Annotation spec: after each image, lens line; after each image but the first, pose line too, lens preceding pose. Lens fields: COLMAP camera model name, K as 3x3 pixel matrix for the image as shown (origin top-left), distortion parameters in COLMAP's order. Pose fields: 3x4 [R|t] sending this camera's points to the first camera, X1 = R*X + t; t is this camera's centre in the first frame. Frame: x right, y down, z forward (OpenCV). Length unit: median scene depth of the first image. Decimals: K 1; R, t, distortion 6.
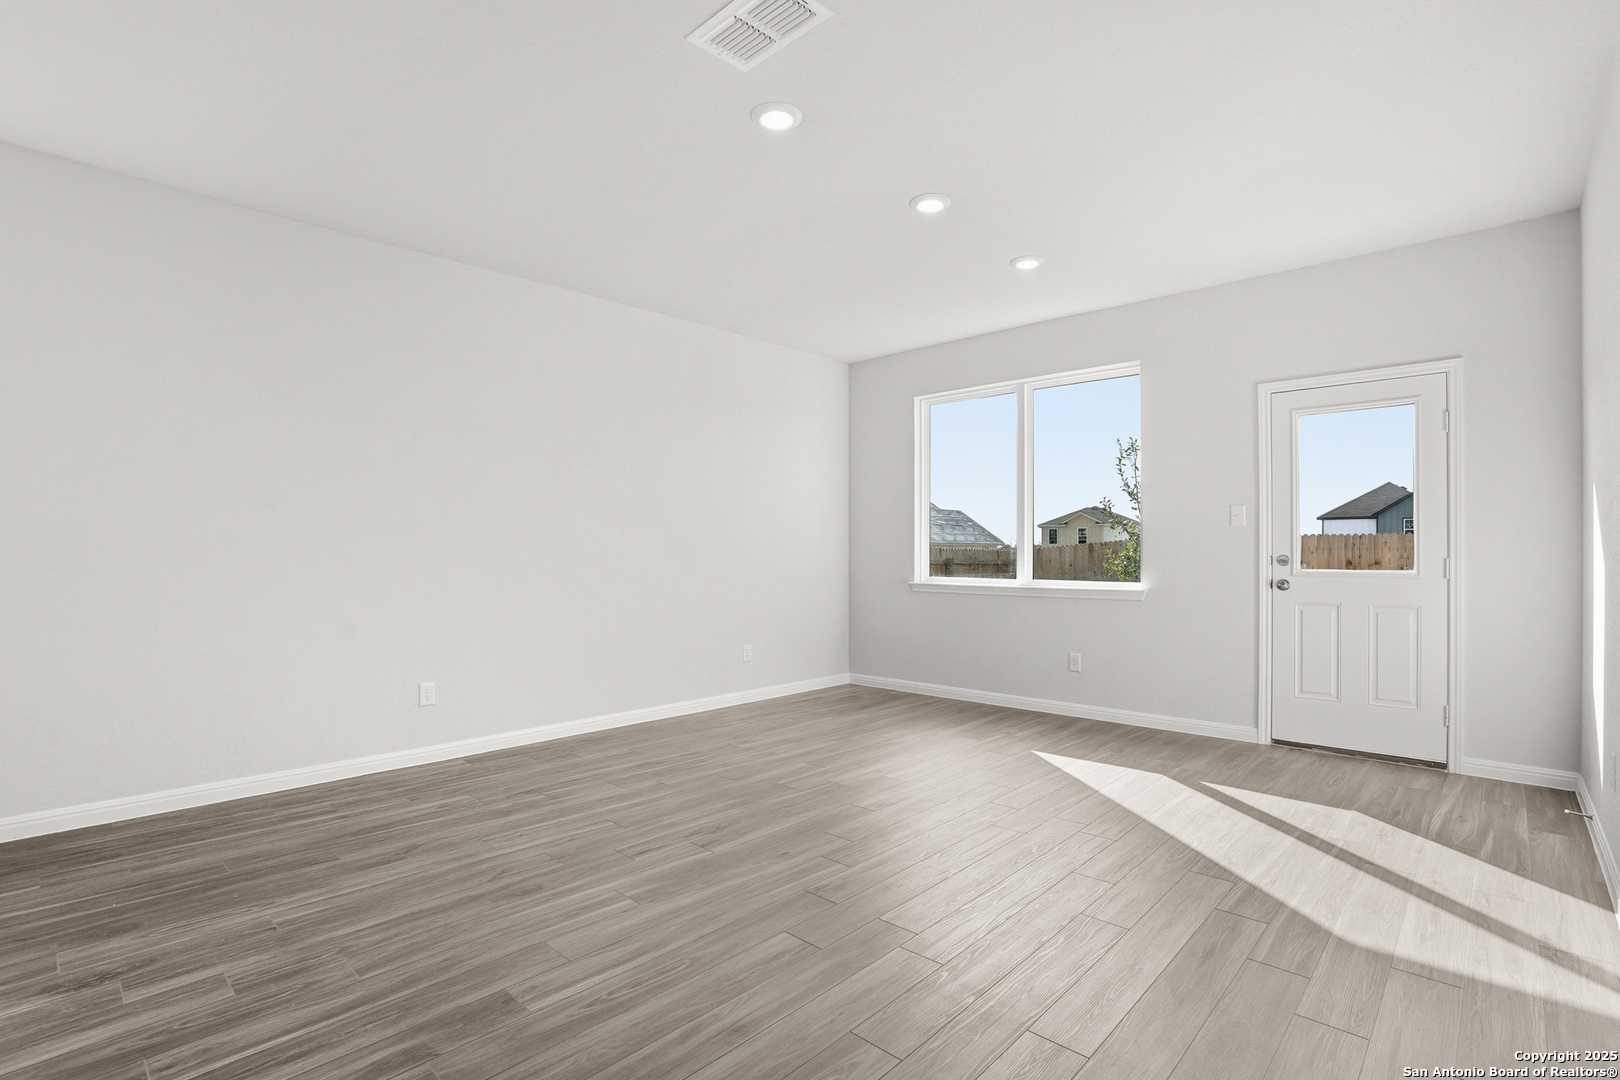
lens RADIAL K [[771.1, 0, 810.0], [0, 771.1, 540.0], [0, 0, 1]] dist [-0.051409, 0.021695]
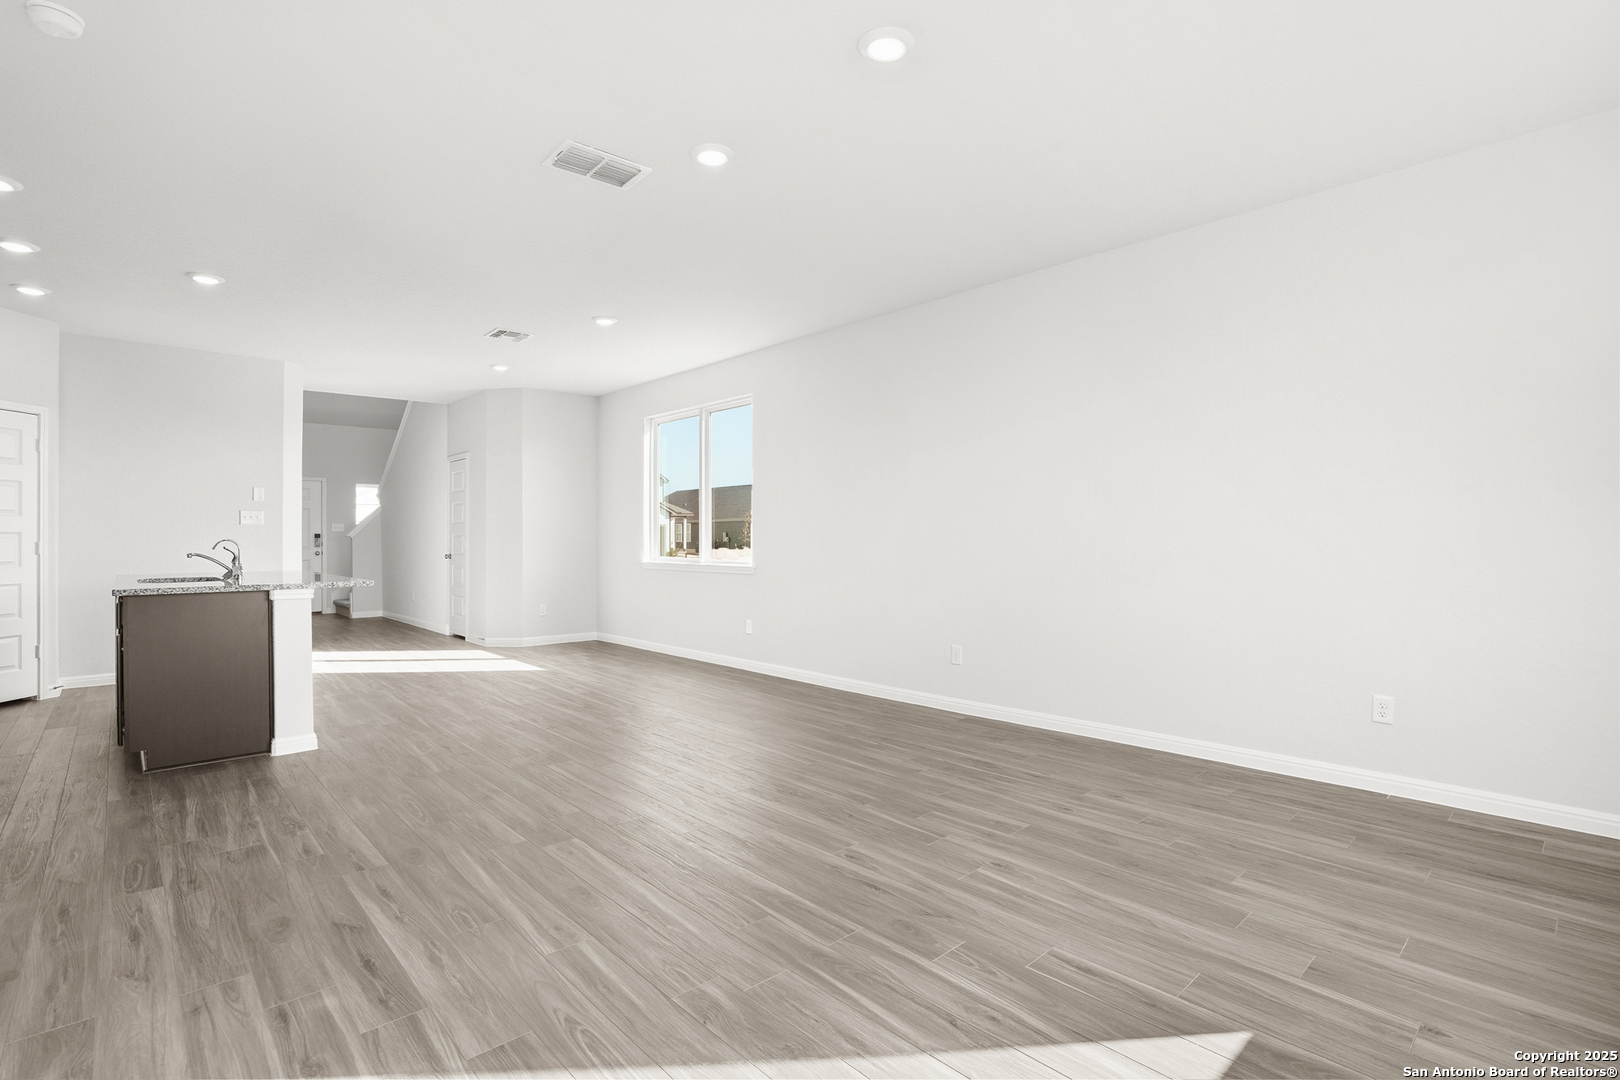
lens RADIAL K [[771.1, 0, 810.0], [0, 771.1, 540.0], [0, 0, 1]] dist [-0.051409, 0.021695]
pose [[-0.062219, 0.000487, -0.998062, 0.848603], [0.011907, 0.999929, -0.000254, 0.016697], [0.997992, -0.011900, -0.062220, 0.967170]]
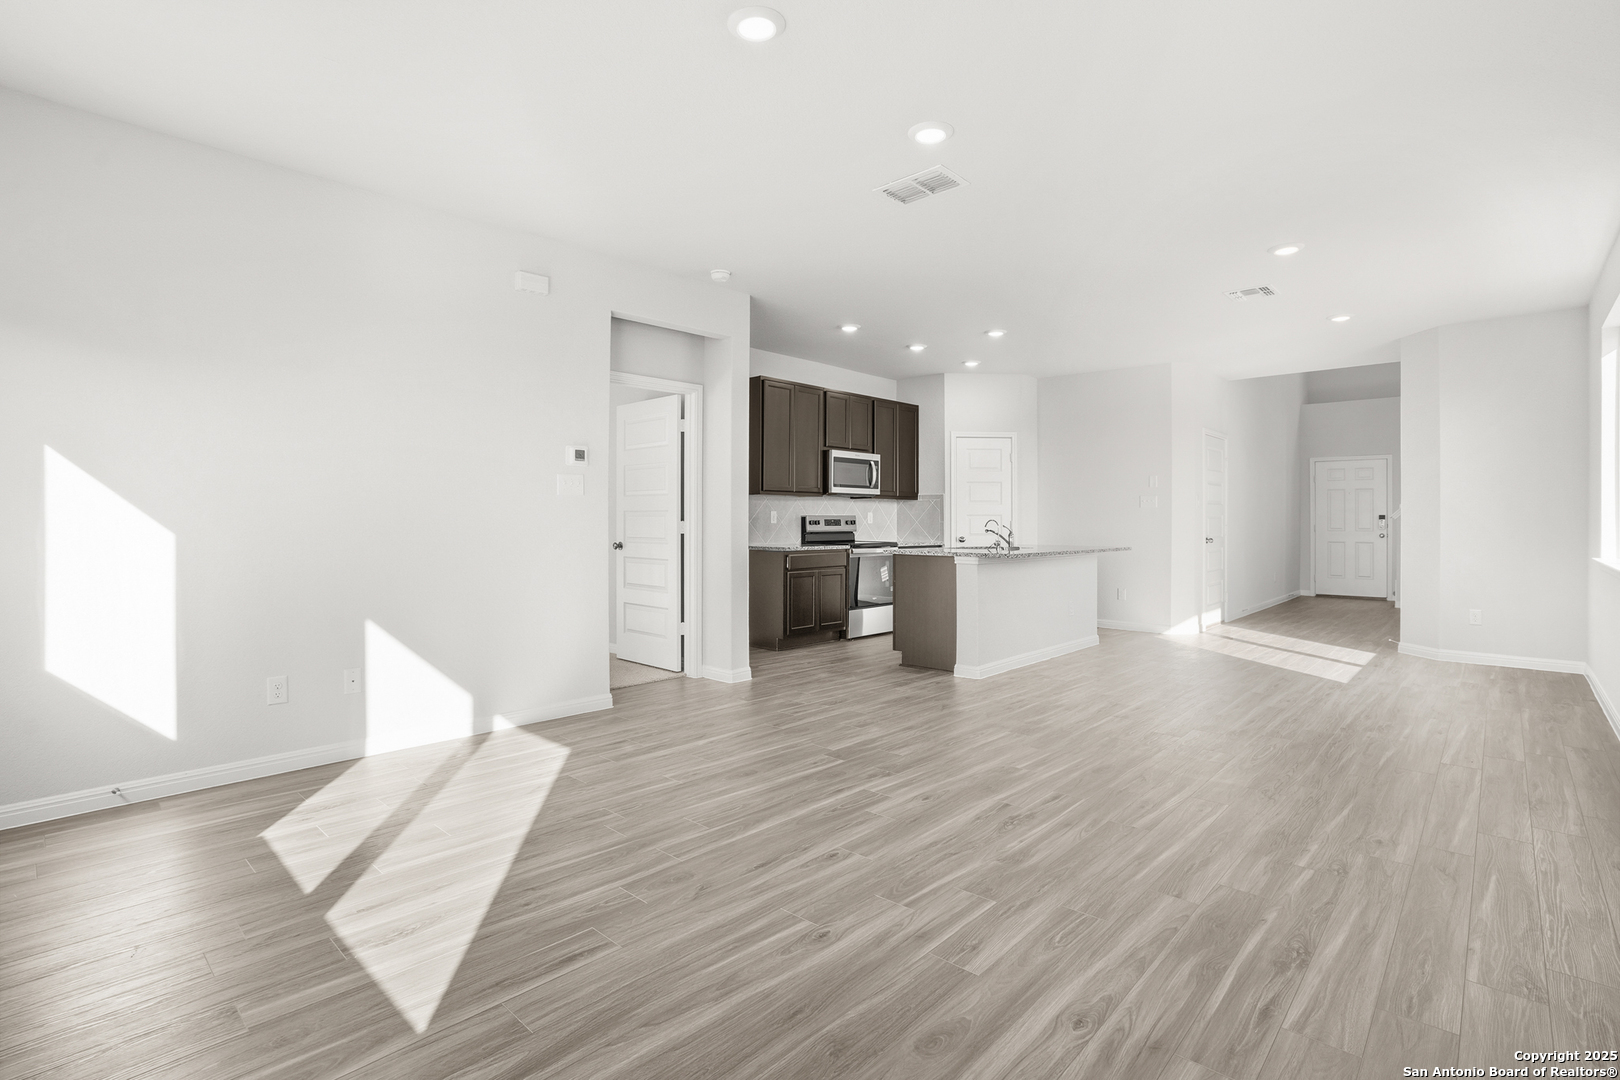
lens RADIAL K [[771.1, 0, 810.0], [0, 771.1, 540.0], [0, 0, 1]] dist [-0.051409, 0.021695]
pose [[-0.999960, 0.001354, -0.008799, 0.114005], [0.001239, 0.999914, 0.013056, 0.022044], [0.008815, 0.013044, -0.999876, 1.680563]]
